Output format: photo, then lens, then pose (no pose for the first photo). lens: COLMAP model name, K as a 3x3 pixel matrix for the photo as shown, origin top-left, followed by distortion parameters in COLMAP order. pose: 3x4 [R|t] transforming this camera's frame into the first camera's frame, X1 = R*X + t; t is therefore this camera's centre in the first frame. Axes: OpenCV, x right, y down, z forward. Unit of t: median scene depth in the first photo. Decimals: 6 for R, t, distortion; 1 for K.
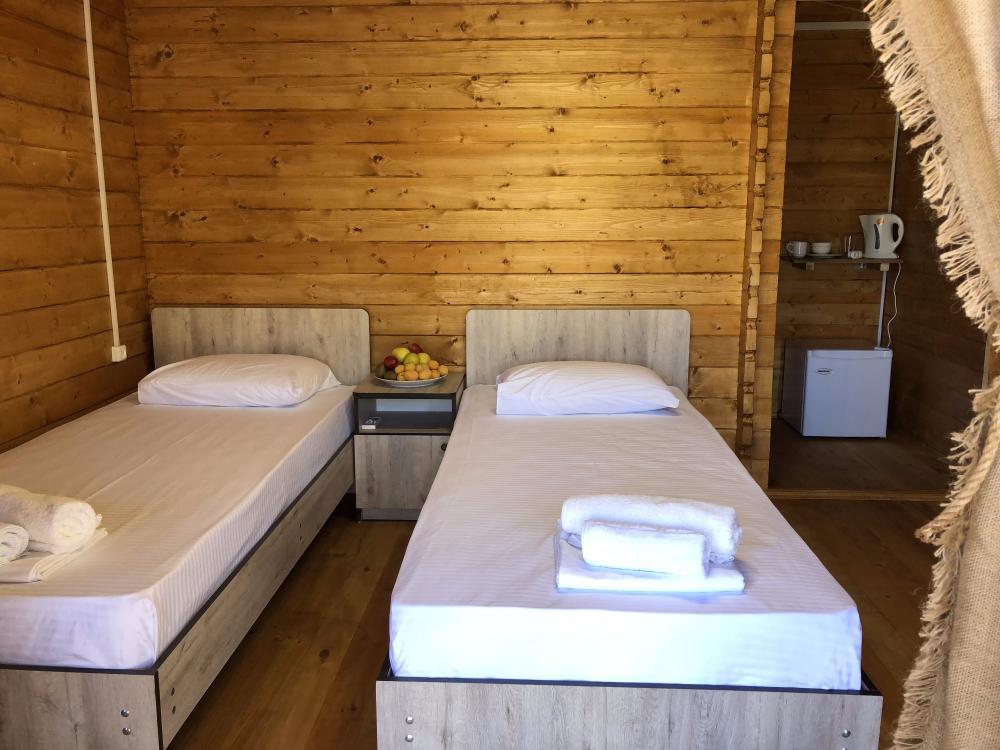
lens RADIAL K [[810.4, 0, 496.5], [0, 810.4, 356.9], [0, 0, 1]] dist [0.046278, -0.072328]
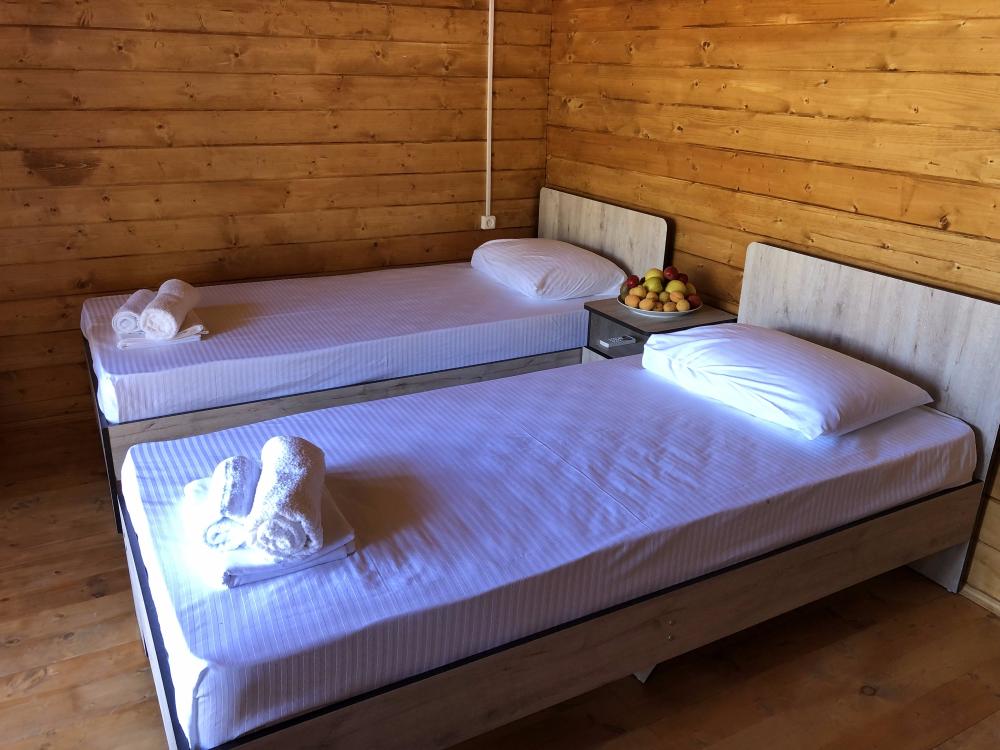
lens RADIAL K [[810.4, 0, 496.5], [0, 810.4, 356.9], [0, 0, 1]] dist [0.046278, -0.072328]
pose [[0.531119, 0.303138, -0.791215, 0.504602], [-0.170960, 0.952944, 0.250340, -0.108404], [0.829871, 0.002306, 0.557951, 0.341700]]
